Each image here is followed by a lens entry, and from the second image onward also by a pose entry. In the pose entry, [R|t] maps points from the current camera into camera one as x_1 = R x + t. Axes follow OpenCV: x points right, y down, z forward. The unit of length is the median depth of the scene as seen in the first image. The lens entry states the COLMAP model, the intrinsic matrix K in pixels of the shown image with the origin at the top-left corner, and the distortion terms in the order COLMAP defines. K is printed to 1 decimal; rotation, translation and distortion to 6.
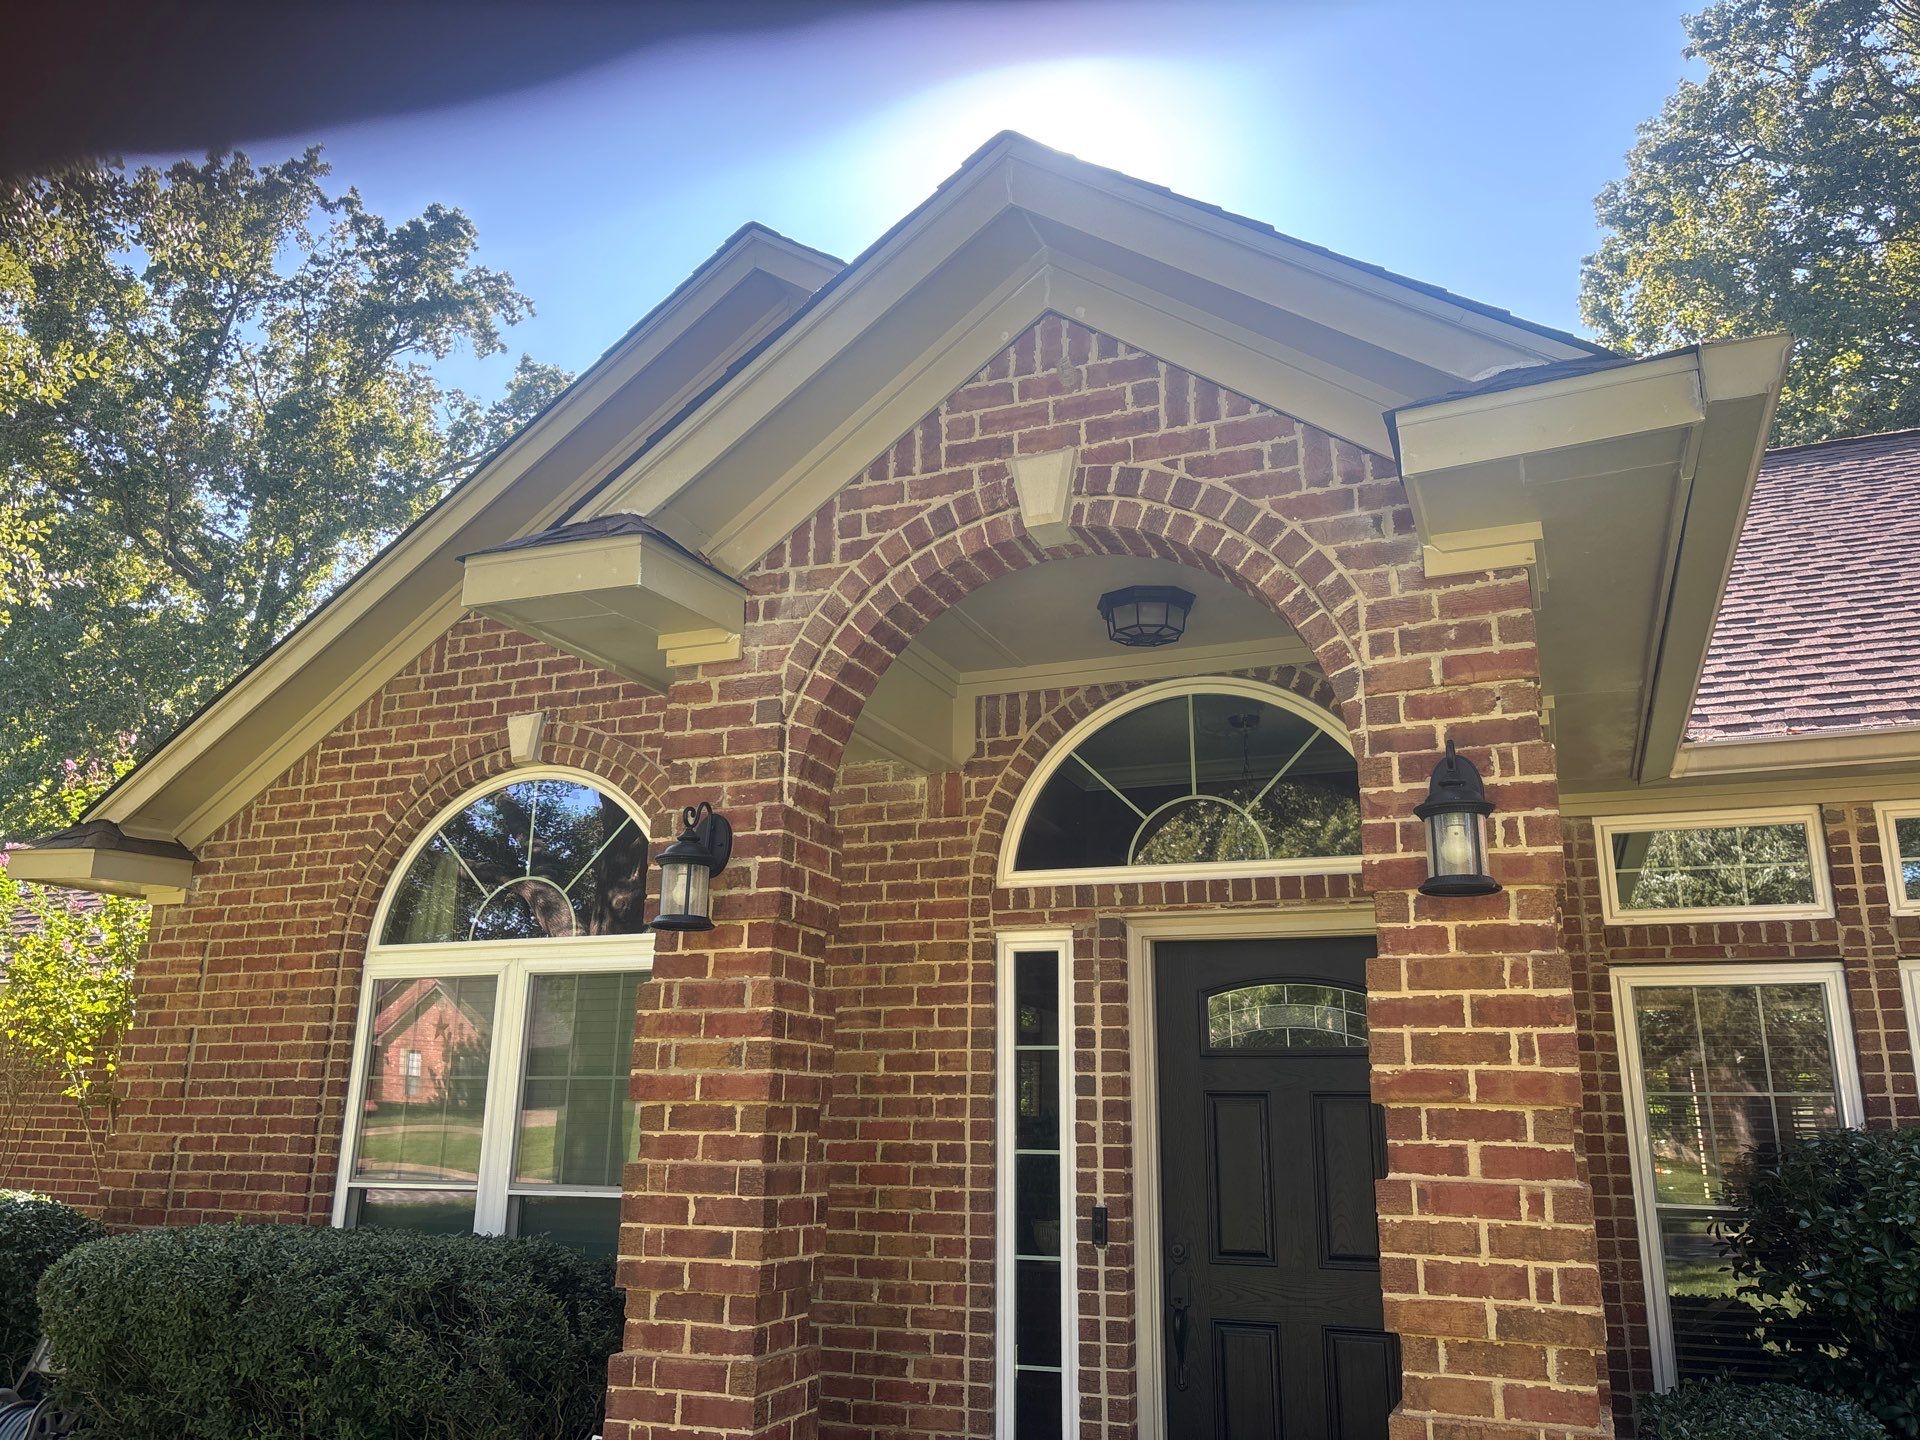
lens RADIAL K [[1433.9, 0, 954.3], [0, 1433.9, 702.0], [0, 0, 1]] dist [0.056396, -0.087288]
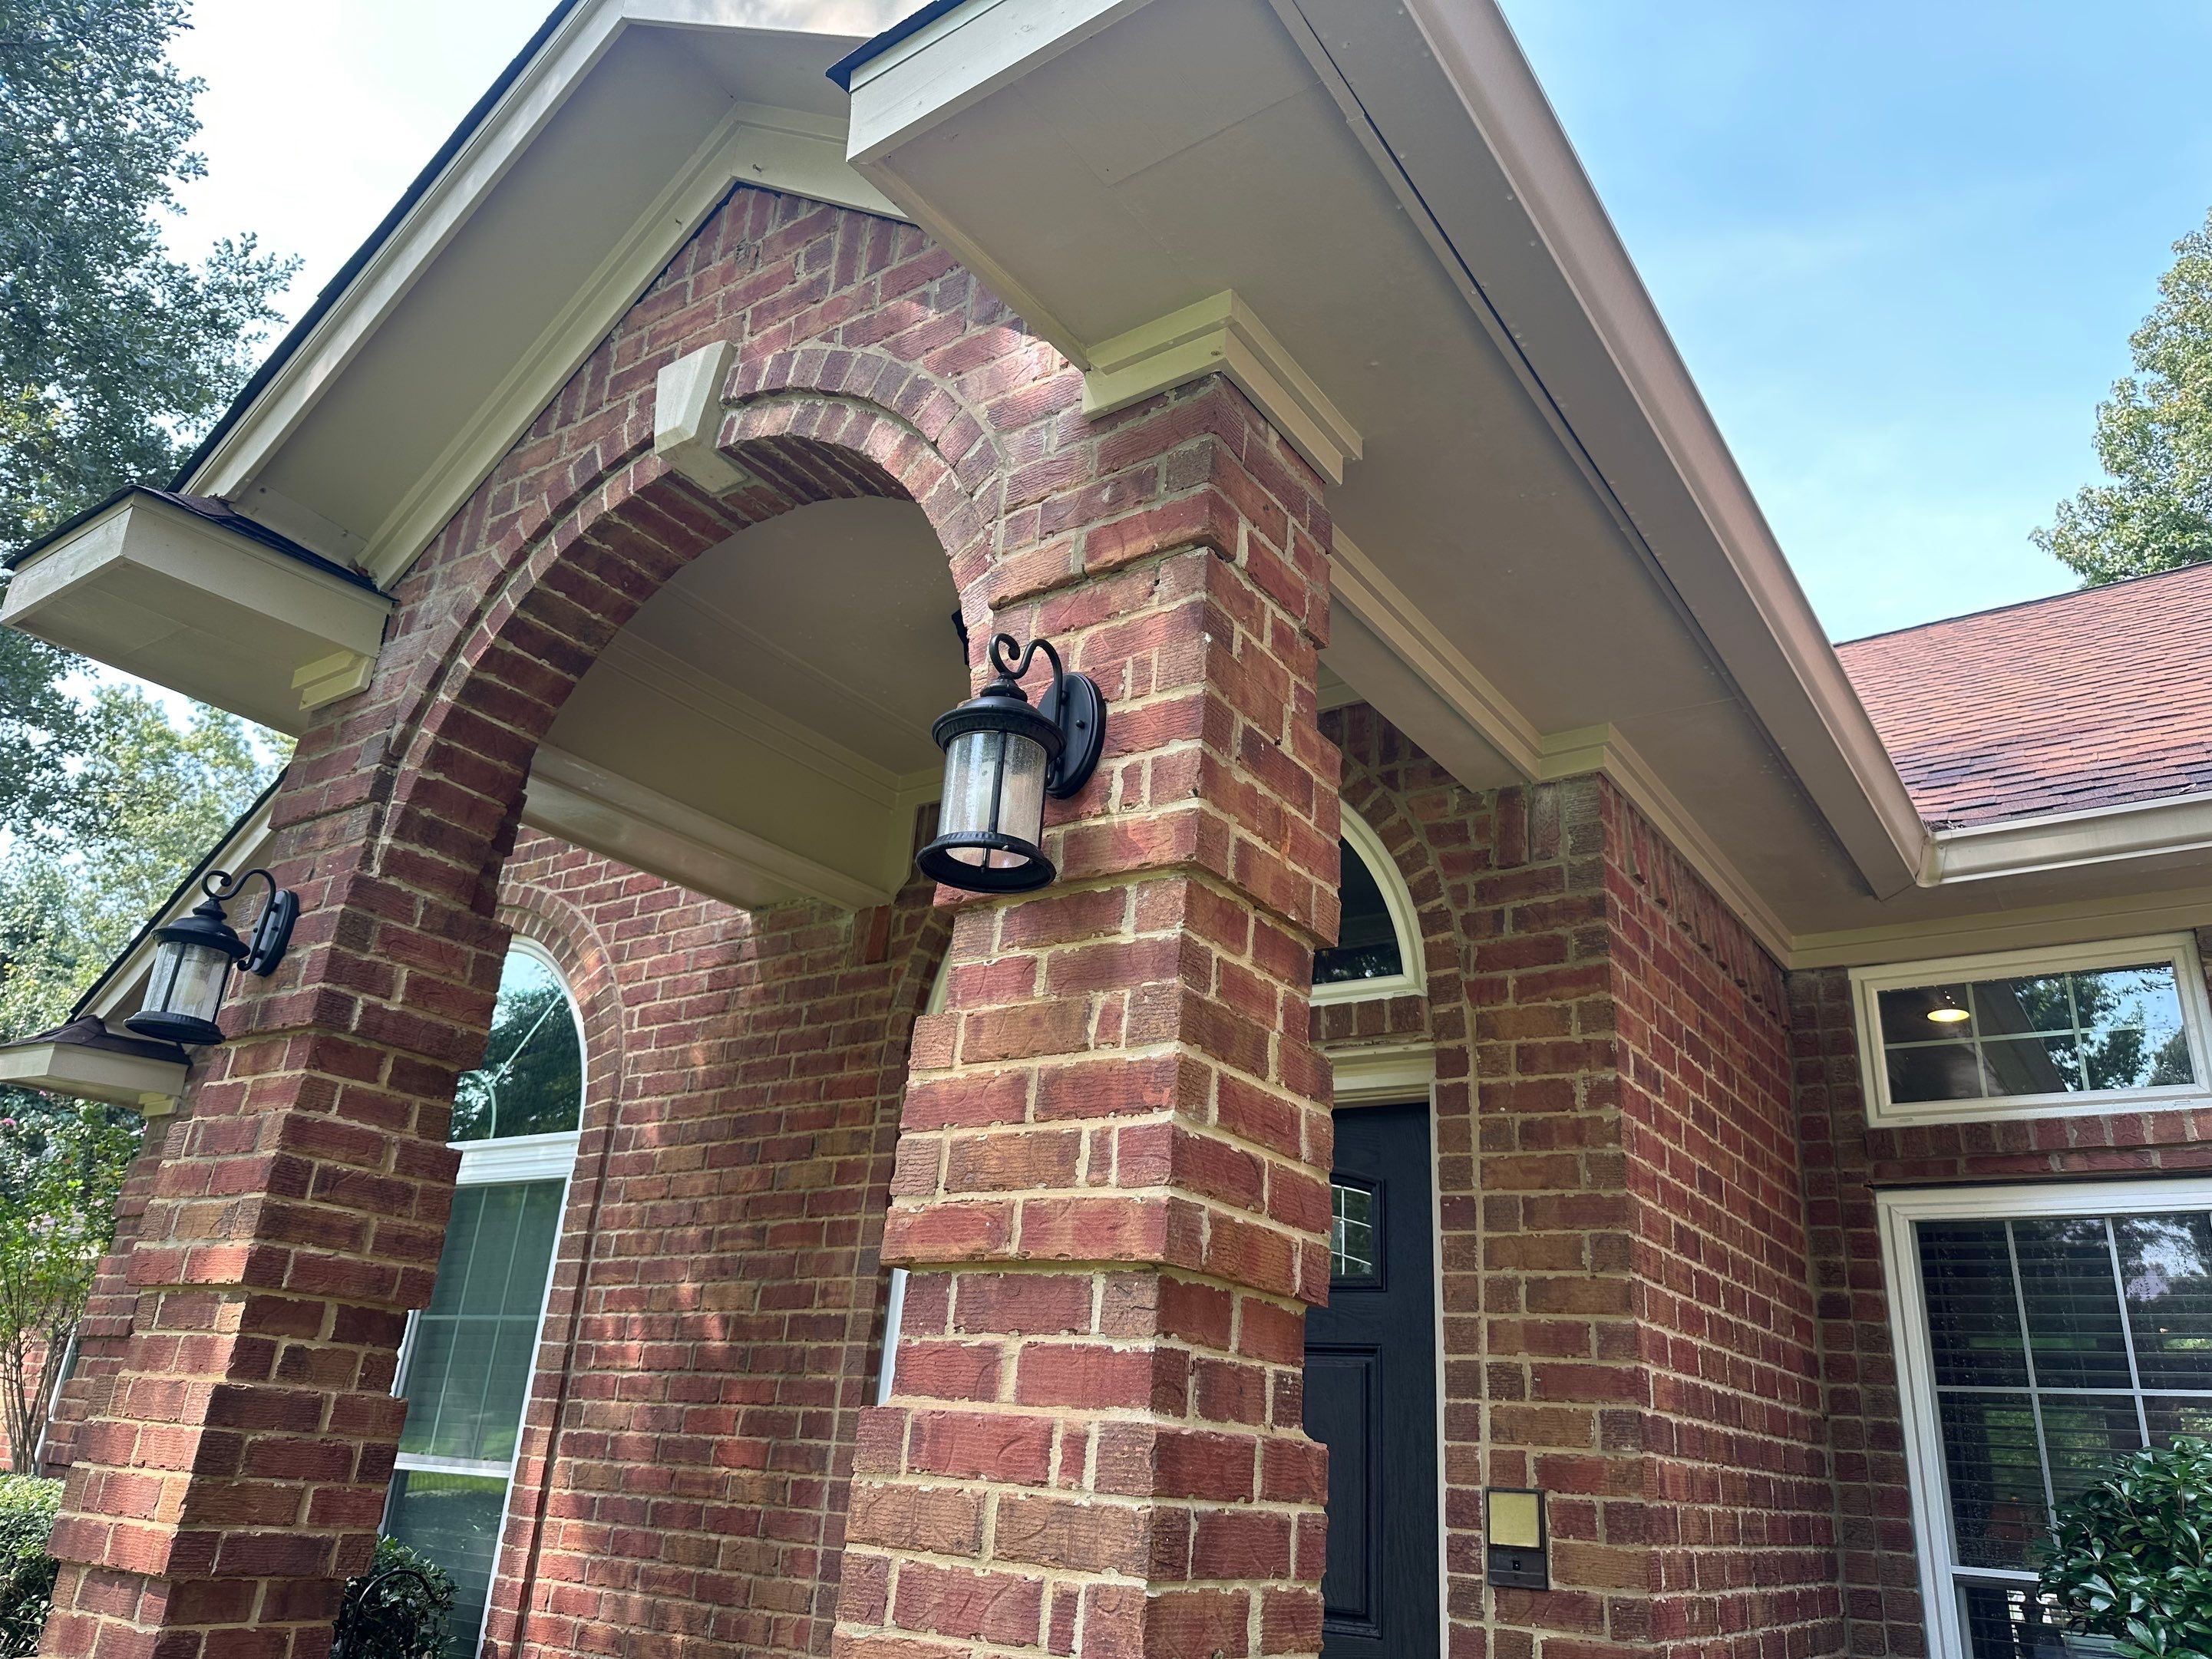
lens RADIAL K [[1516.0, 0, 1144.6], [0, 1516.0, 821.4], [0, 0, 1]] dist [0.165812, -0.307478]
pose [[0.977092, -0.038870, -0.209235, 0.396902], [0.013646, 0.992598, -0.120673, 0.136122], [0.212377, 0.115054, 0.970391, 0.319126]]
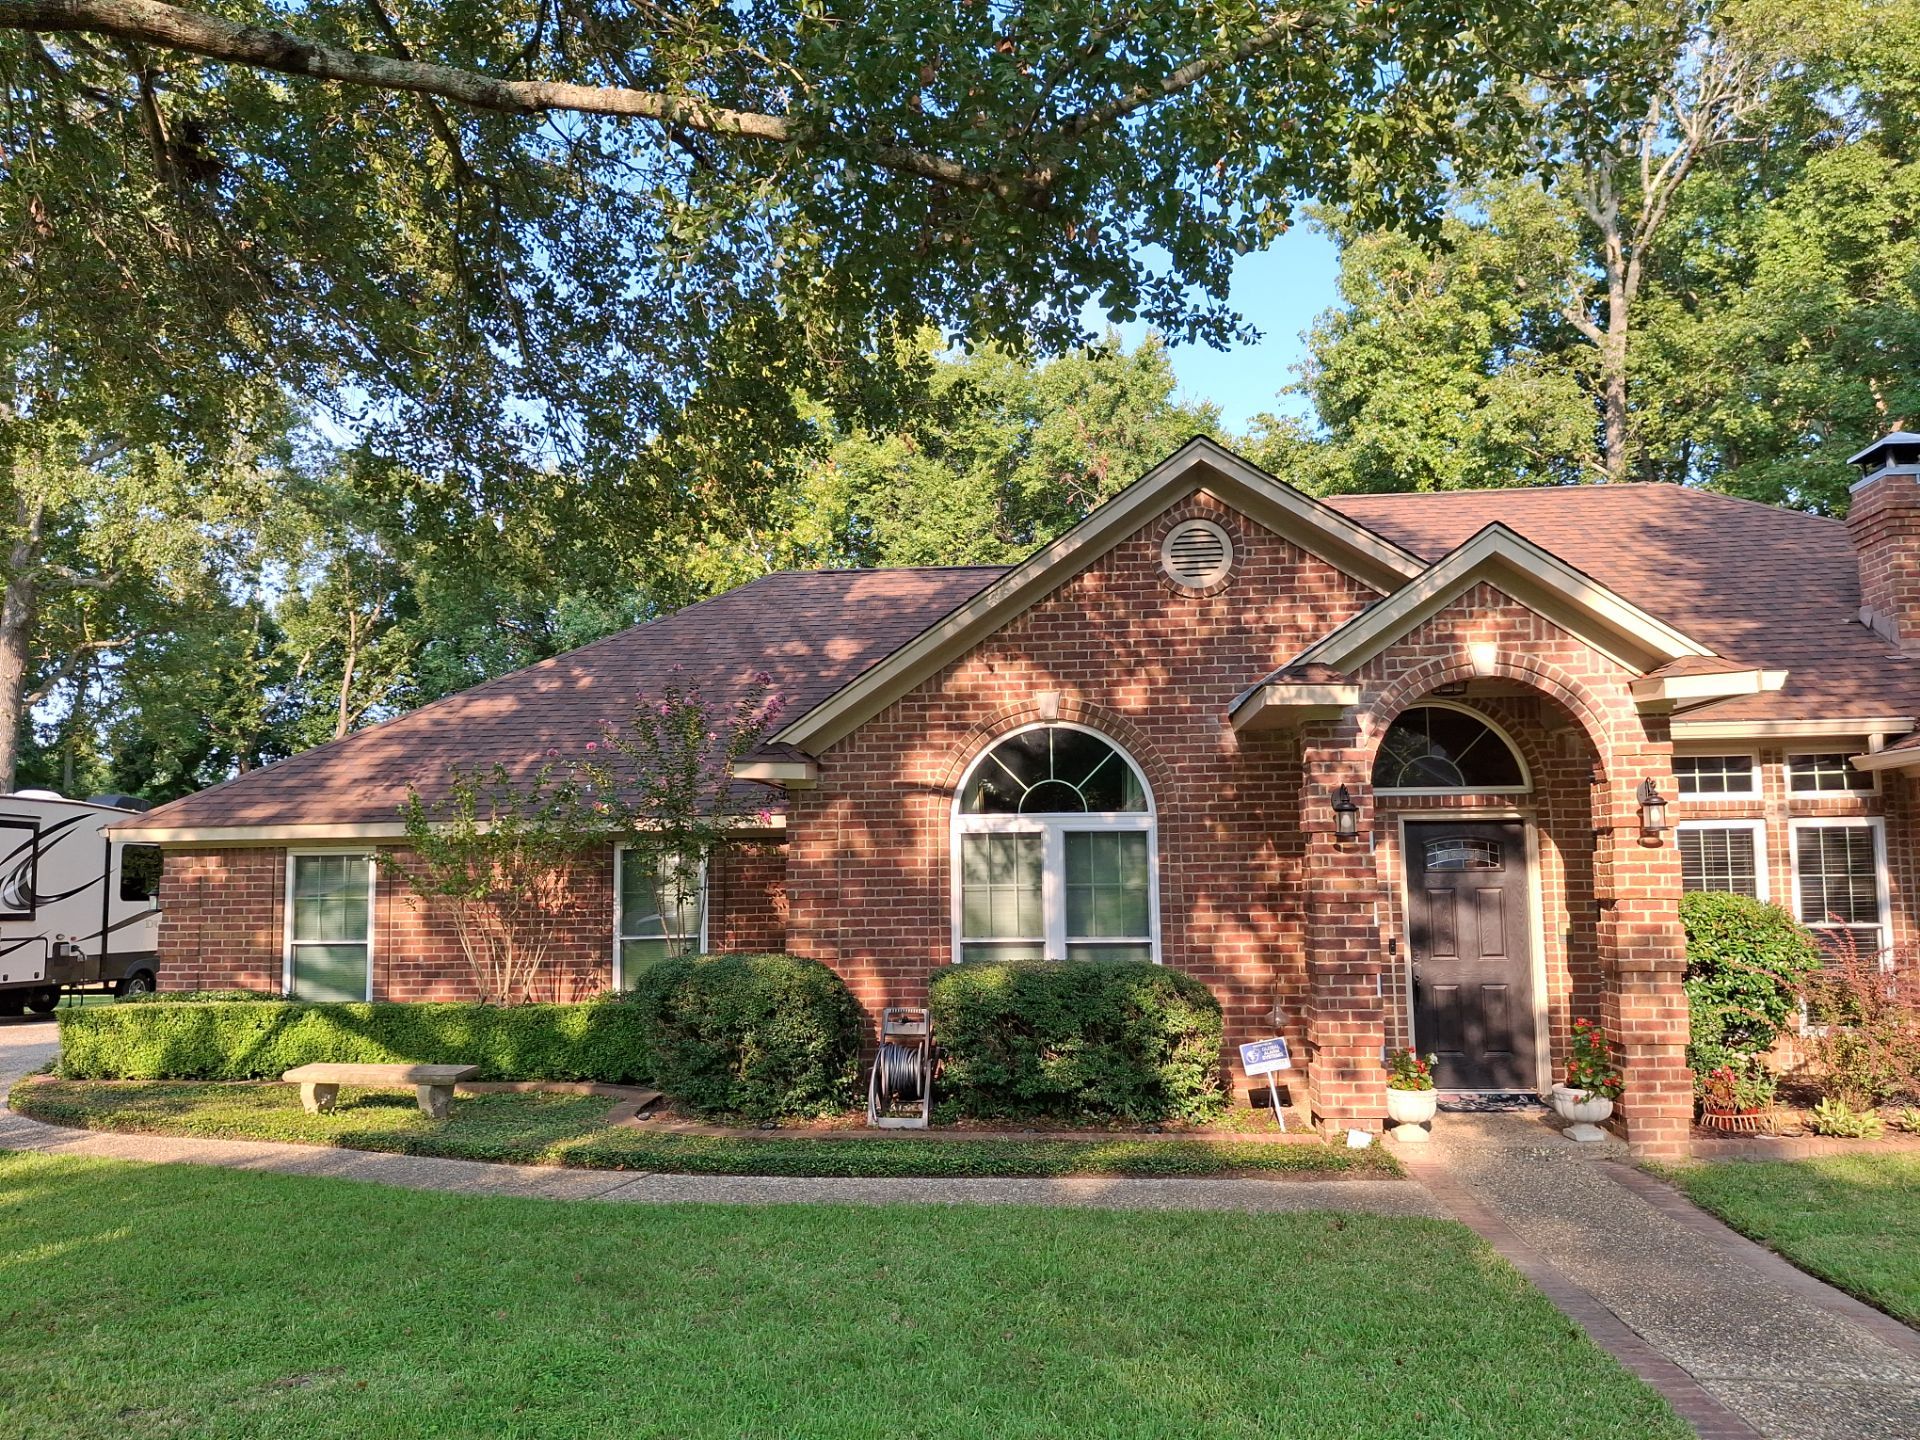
lens RADIAL K [[1421.9, 0, 953.7], [0, 1421.9, 730.1], [0, 0, 1]] dist [0.131862, -0.205499]
pose [[0.956483, -0.000386, 0.291789, -1.416600], [-0.055644, 0.981406, 0.183701, -0.403455], [-0.286435, -0.191943, 0.938676, -1.007325]]
